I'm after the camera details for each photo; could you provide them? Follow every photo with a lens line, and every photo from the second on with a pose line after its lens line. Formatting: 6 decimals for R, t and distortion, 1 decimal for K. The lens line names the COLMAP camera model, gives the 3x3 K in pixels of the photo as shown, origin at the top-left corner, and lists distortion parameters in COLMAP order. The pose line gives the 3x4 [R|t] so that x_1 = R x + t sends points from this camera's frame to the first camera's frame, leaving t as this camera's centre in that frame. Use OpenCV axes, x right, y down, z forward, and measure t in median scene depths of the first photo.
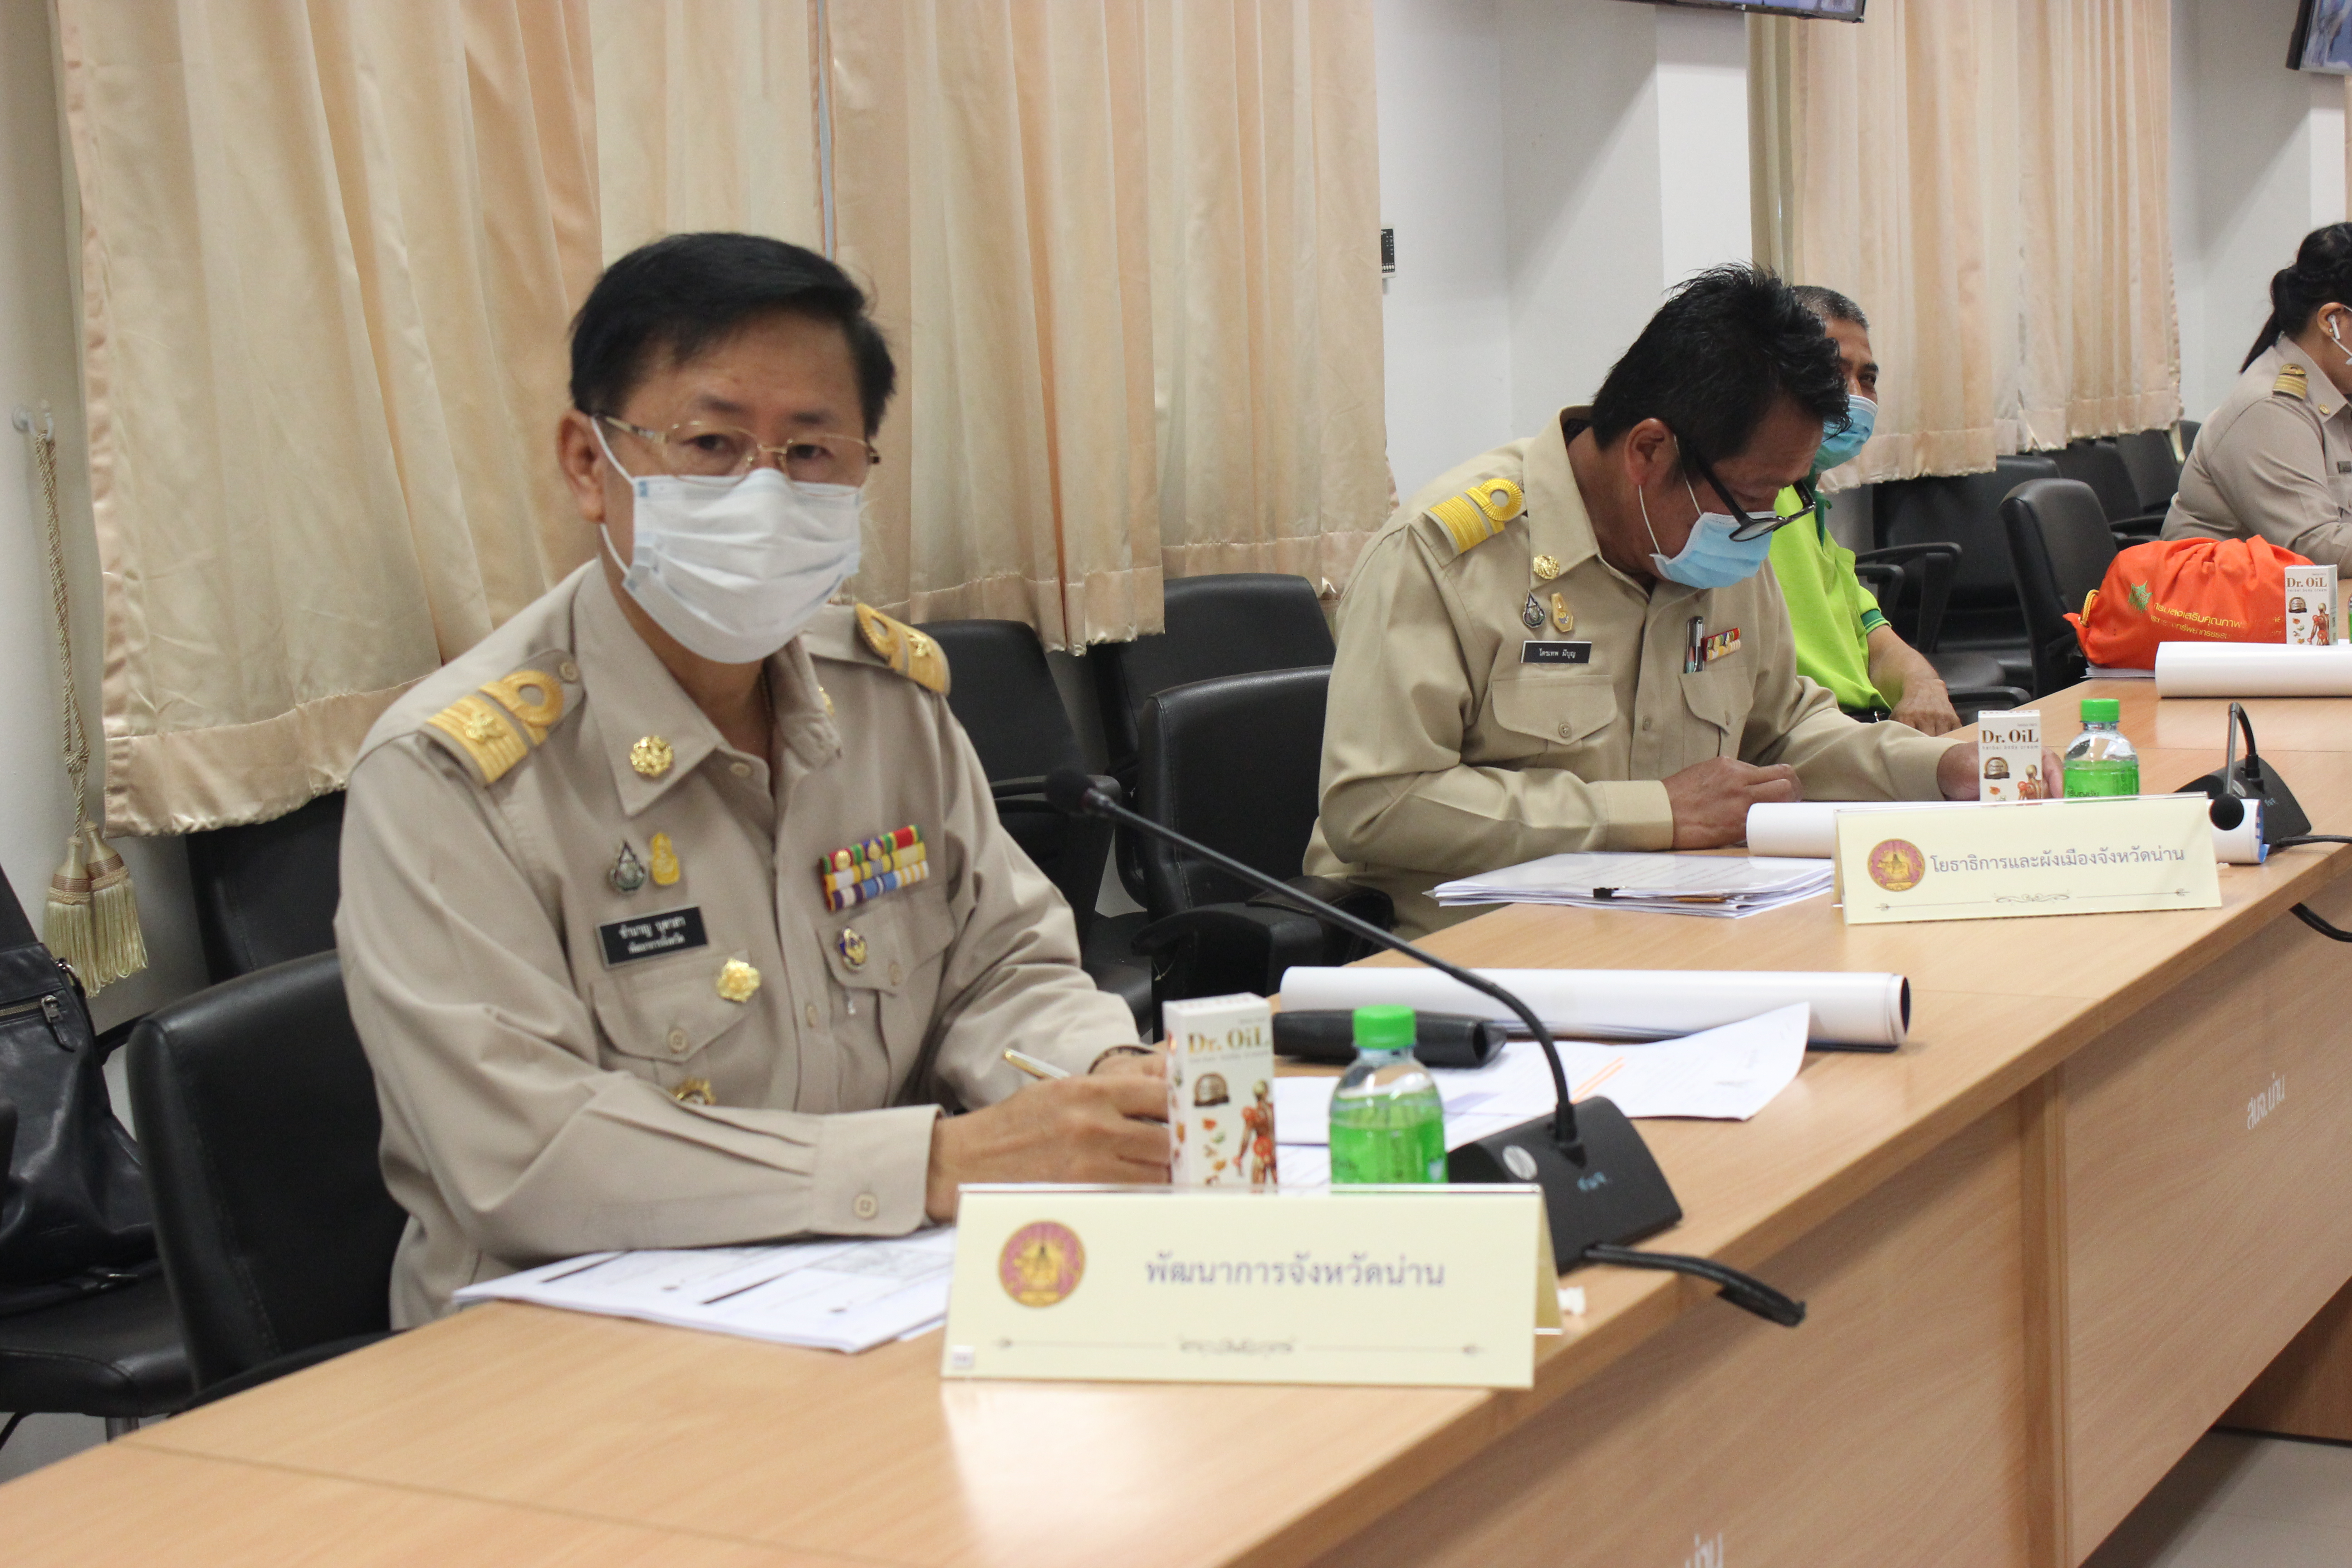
lens RADIAL K [[3677.9, 0, 1176.0], [0, 3677.9, 784.0], [0, 0, 1]] dist [0.005082, 0.046373]
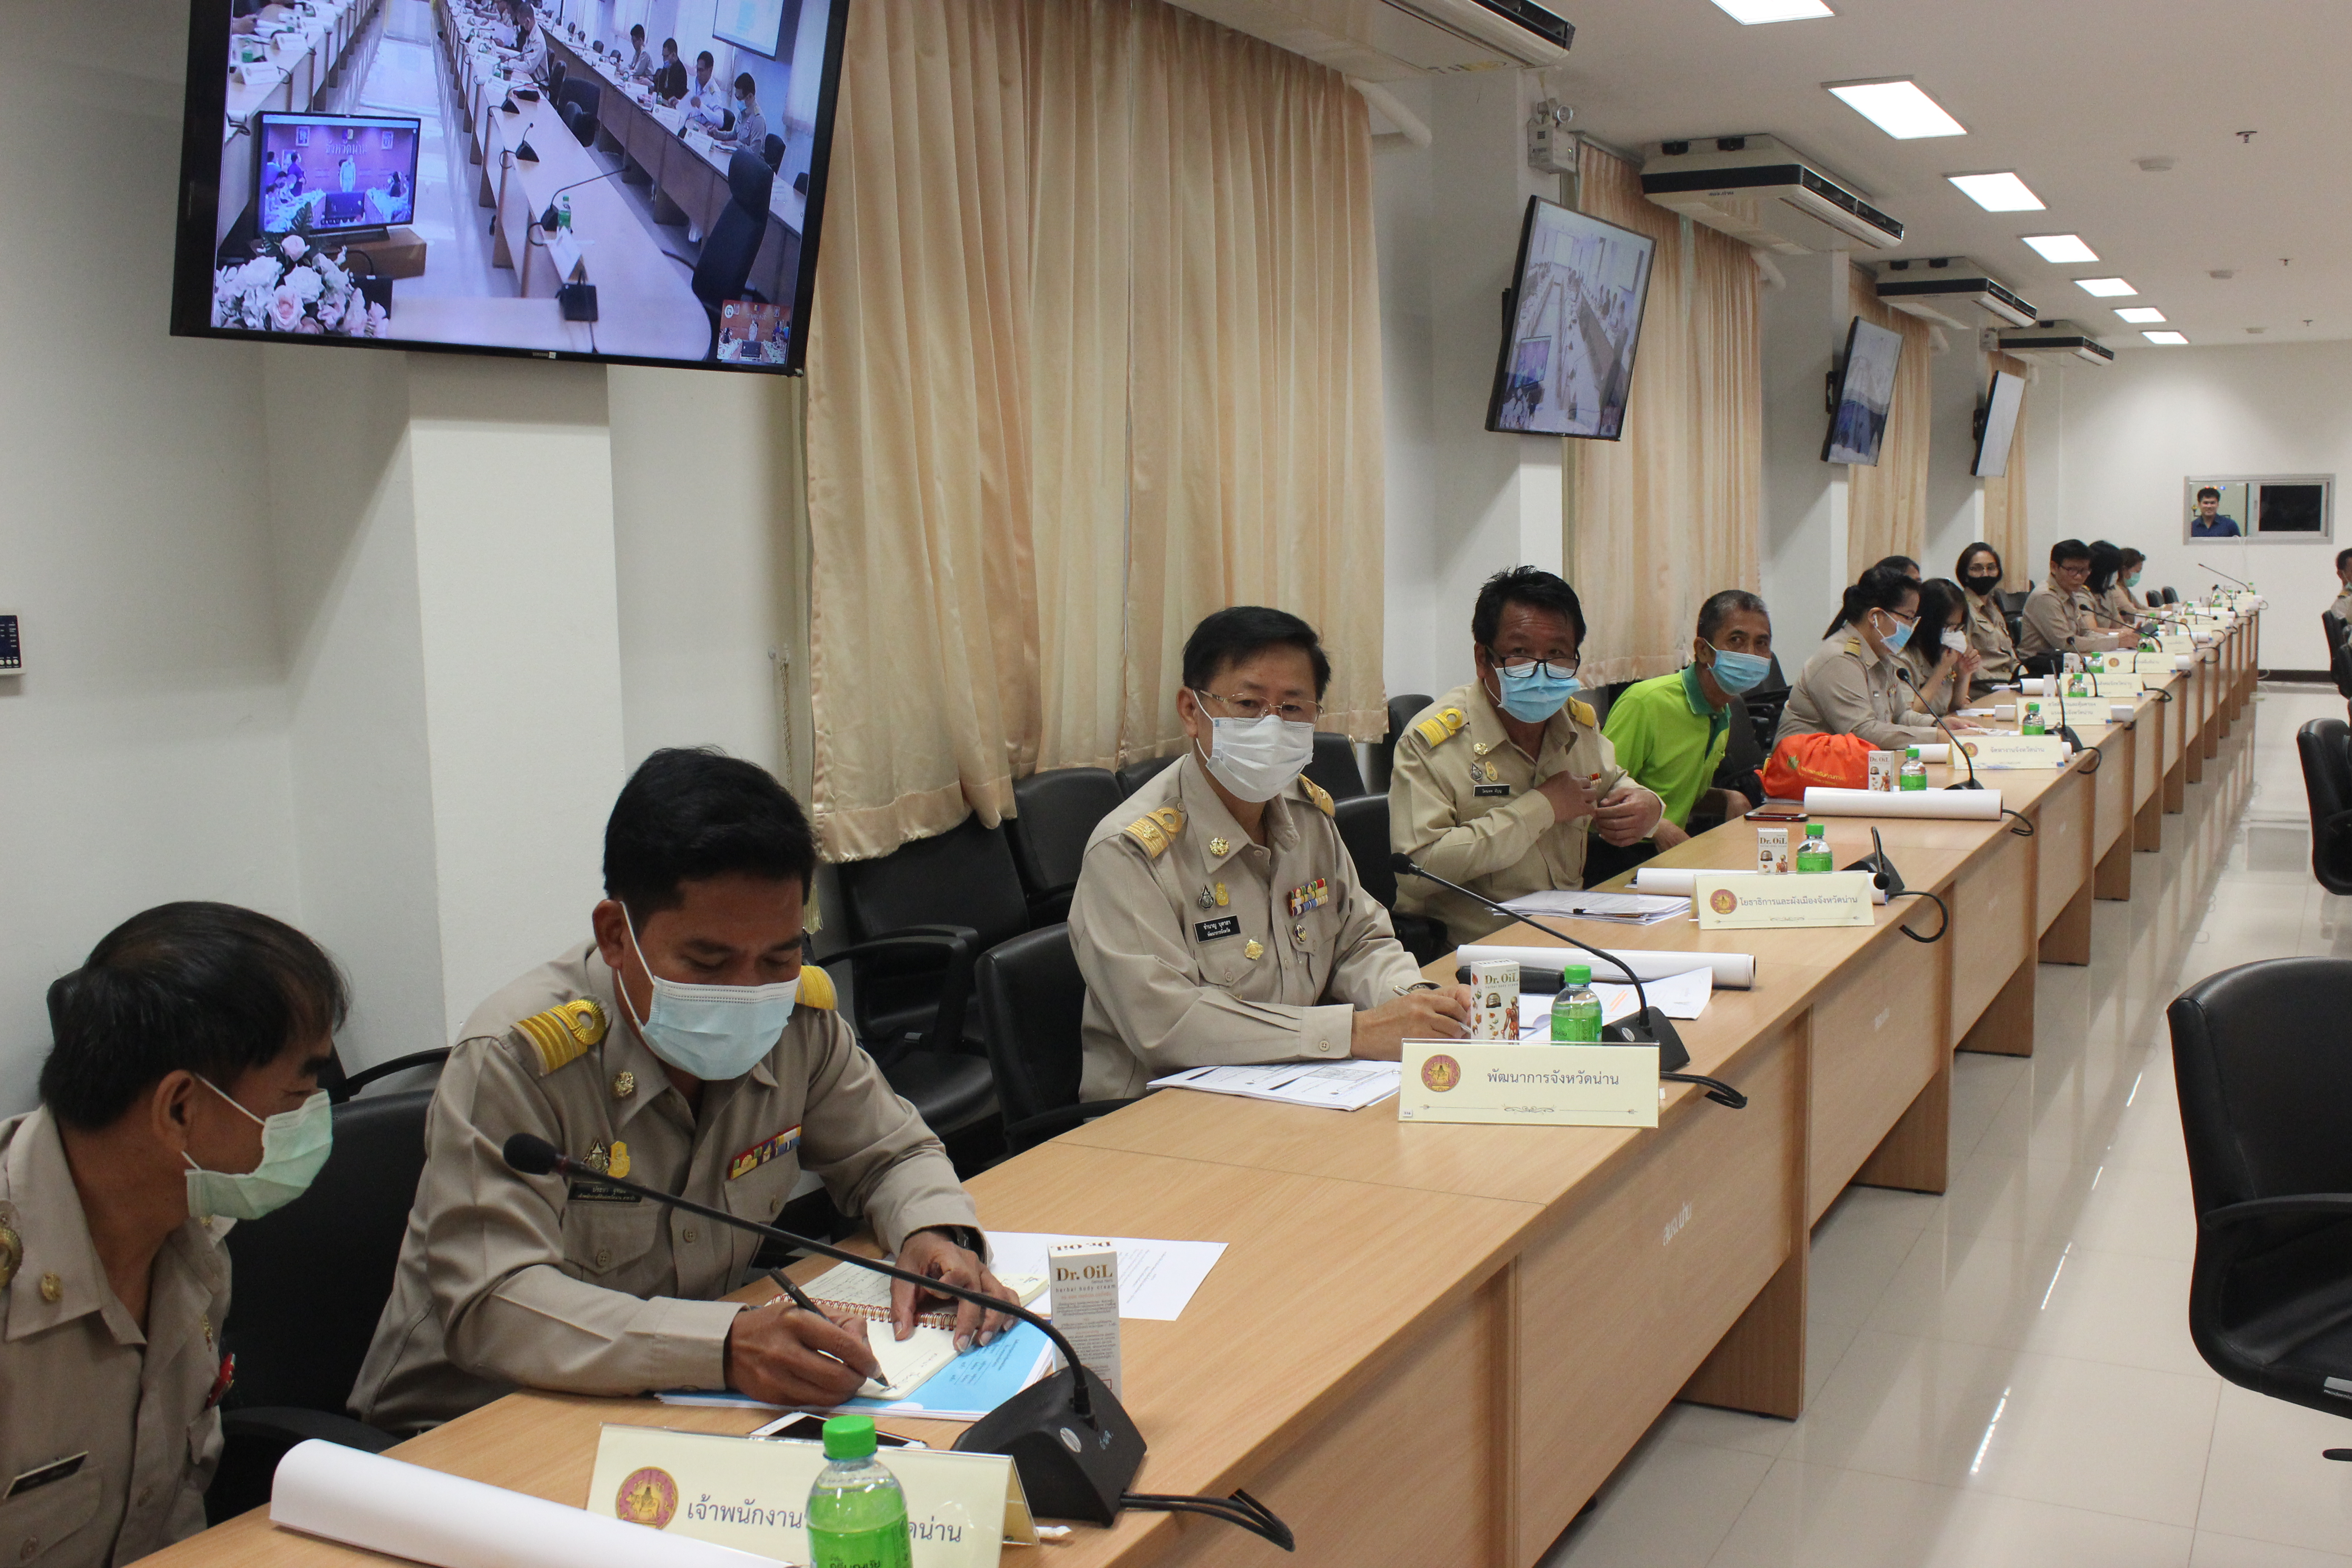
lens RADIAL K [[2258.6, 0, 1176.0], [0, 2258.6, 784.0], [0, 0, 1]] dist [-0.109663, -0.000987]
pose [[0.998749, 0.026522, 0.042394, -0.166096], [-0.025823, 0.999523, -0.016938, -0.014772], [-0.042823, 0.015822, 0.998957, -0.257802]]
